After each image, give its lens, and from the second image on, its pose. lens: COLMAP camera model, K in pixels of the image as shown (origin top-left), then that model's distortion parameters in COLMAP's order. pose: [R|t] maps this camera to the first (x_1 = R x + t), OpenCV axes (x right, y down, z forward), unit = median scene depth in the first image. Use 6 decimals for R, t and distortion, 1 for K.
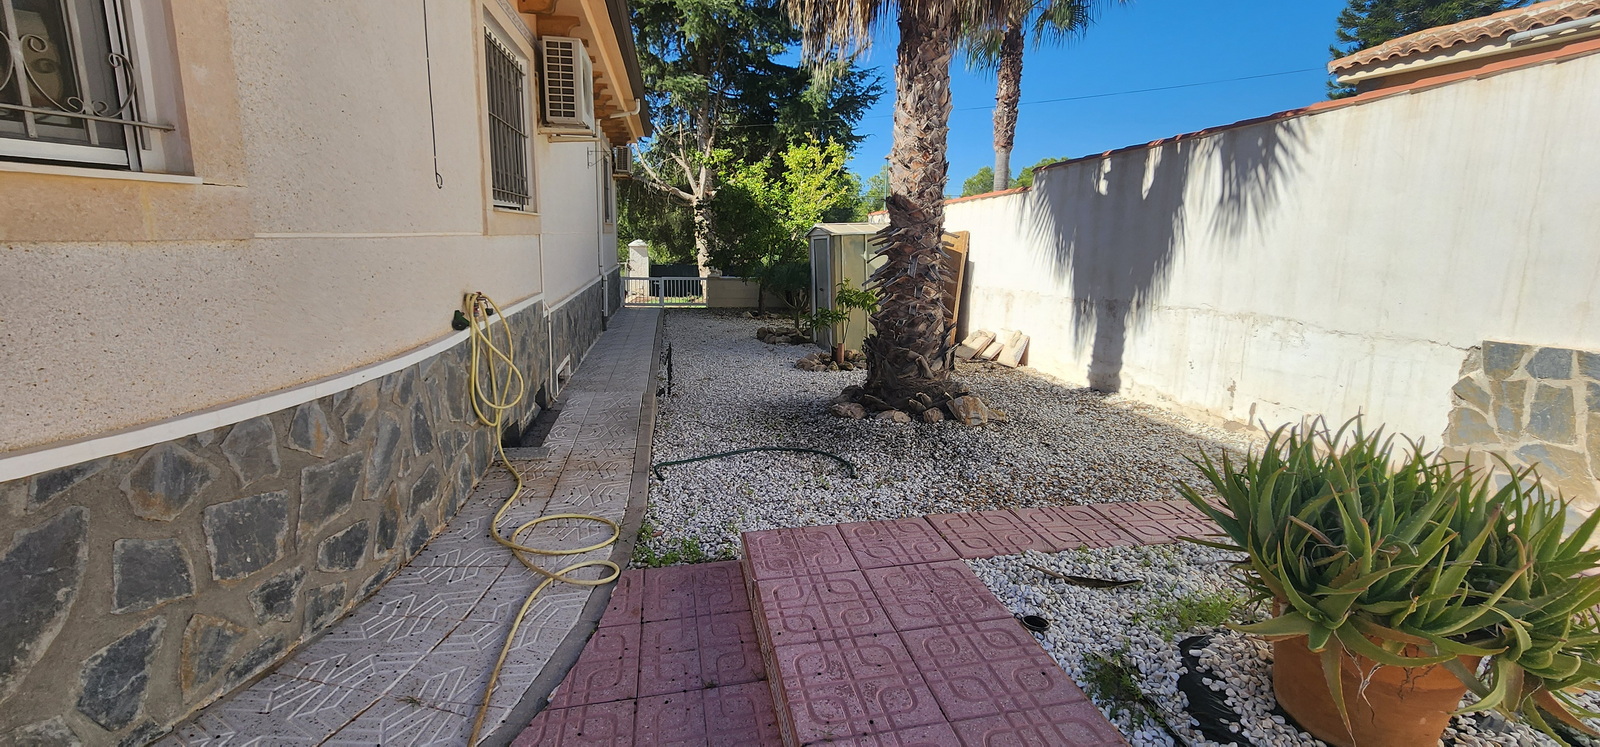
lens RADIAL K [[662.2, 0, 798.9], [0, 662.2, 352.6], [0, 0, 1]] dist [-0.002599, 0.000465]
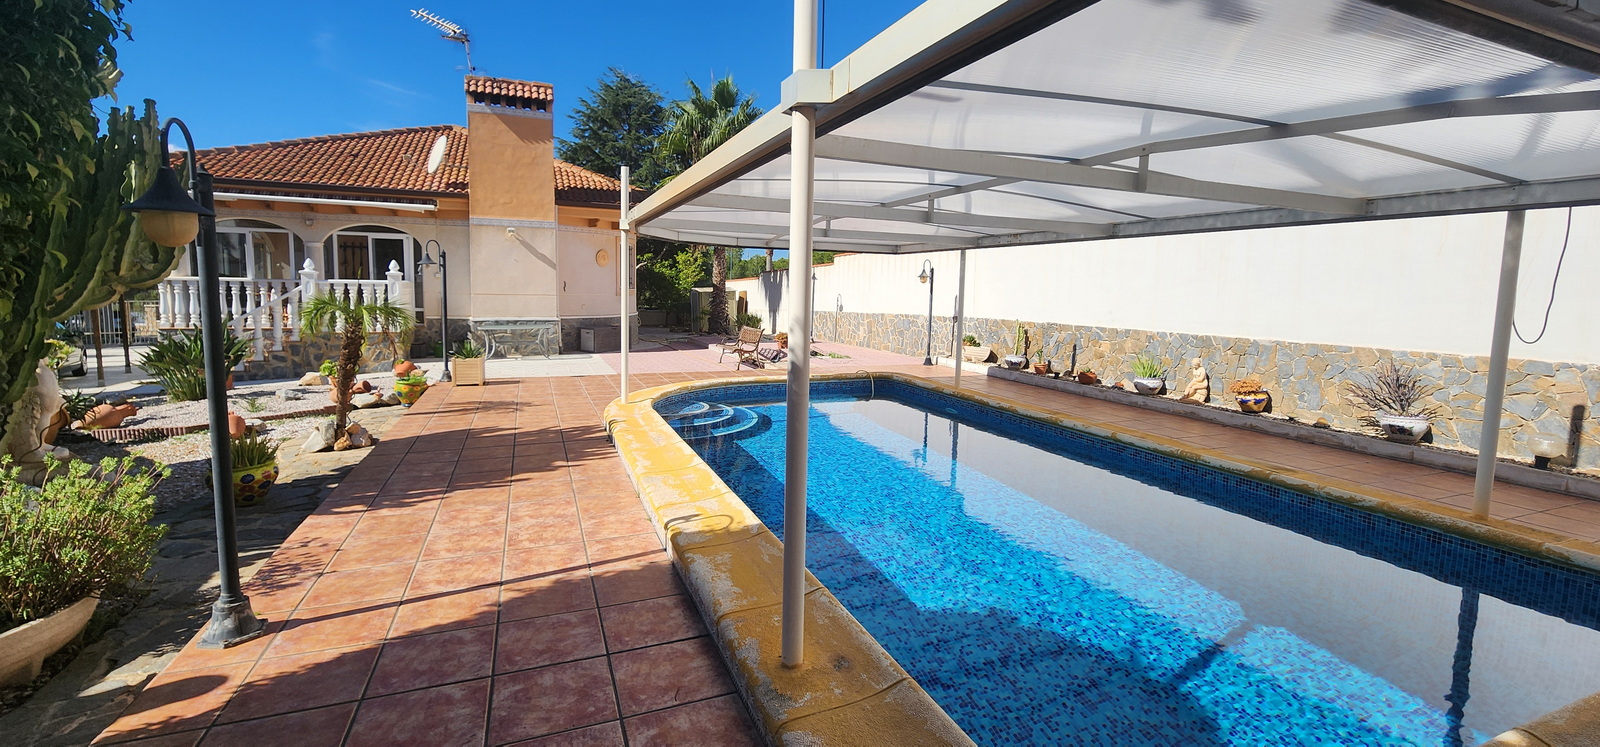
lens RADIAL K [[672.8, 0, 809.9], [0, 672.8, 353.3], [0, 0, 1]] dist [0.007623, -0.000083]
pose [[0.978047, -0.024891, 0.206893, -0.152193], [0.039989, 0.996807, -0.069120, 0.549601], [-0.204512, 0.075876, 0.975919, -3.414674]]
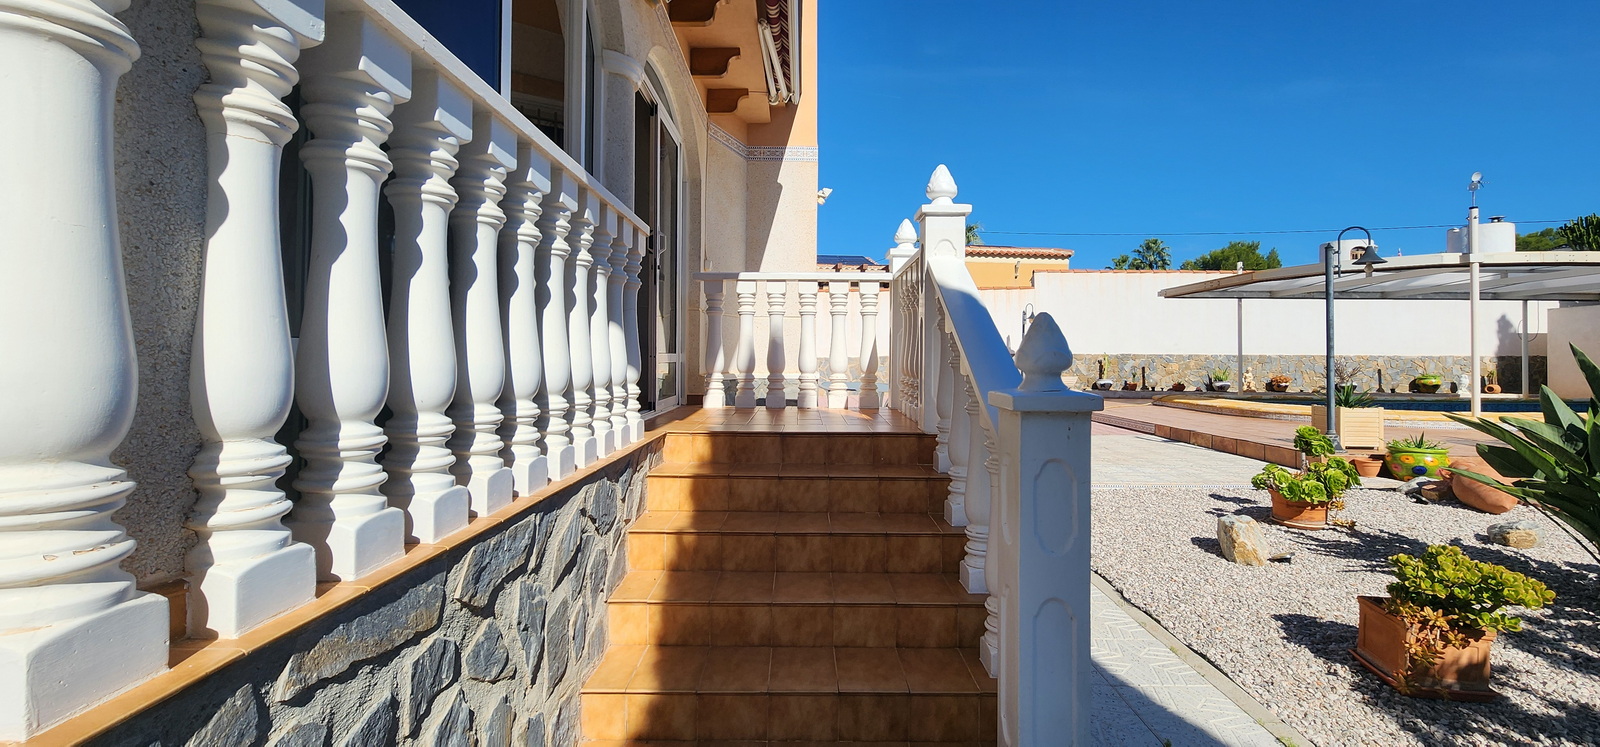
lens RADIAL K [[662.2, 0, 798.9], [0, 662.2, 352.6], [0, 0, 1]] dist [-0.002599, 0.000465]
pose [[0.199955, -0.008331, 0.979770, -2.270599], [0.172457, 0.984652, -0.026823, 0.135124], [-0.964508, 0.174332, 0.198323, -0.515324]]
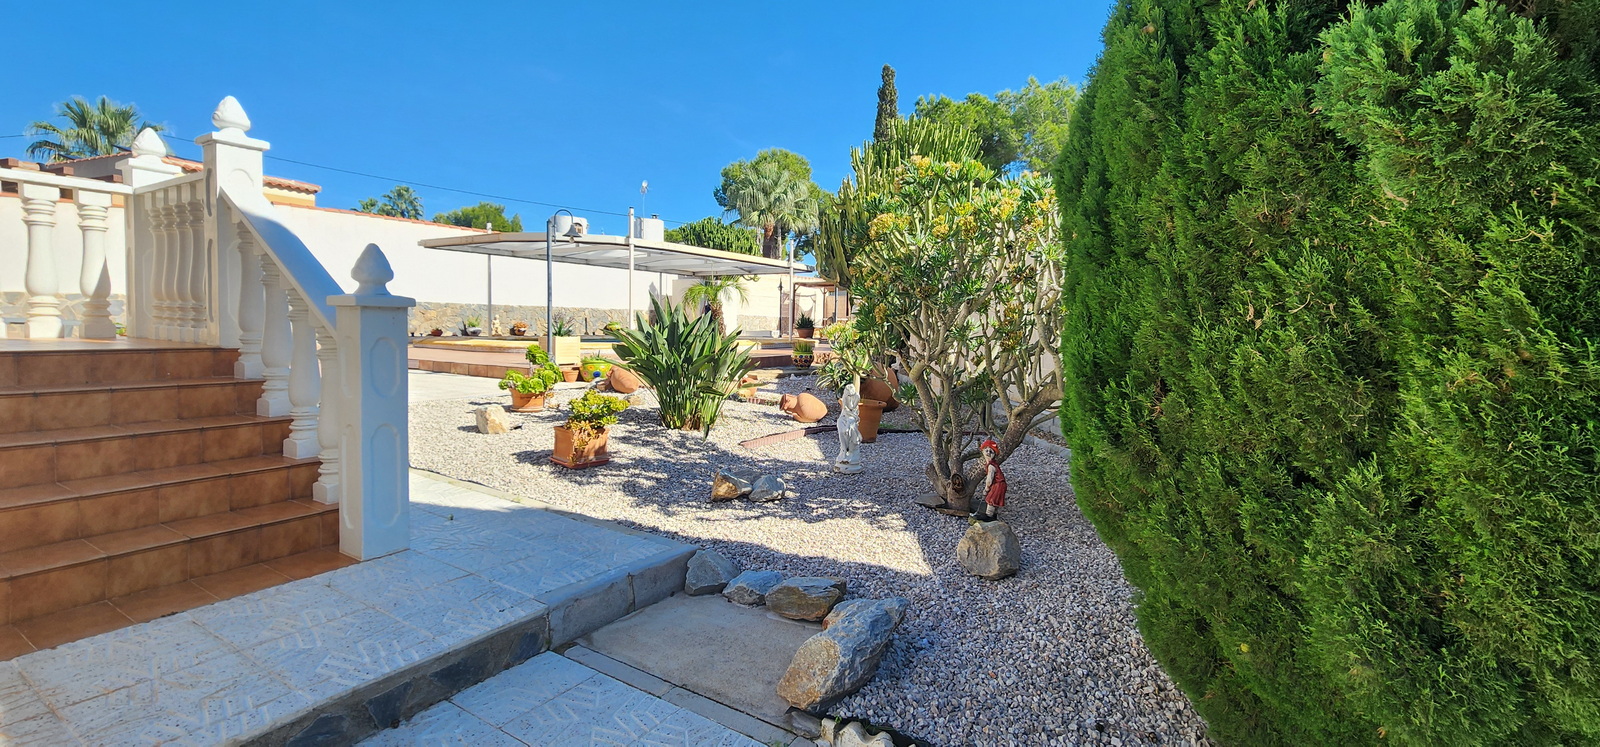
lens RADIAL K [[672.8, 0, 809.9], [0, 672.8, 353.3], [0, 0, 1]] dist [0.007623, -0.000083]
pose [[-0.738144, -0.063589, 0.671639, -2.571783], [0.087068, 0.978243, 0.188306, 0.142573], [-0.669001, 0.197476, -0.716548, -0.385332]]
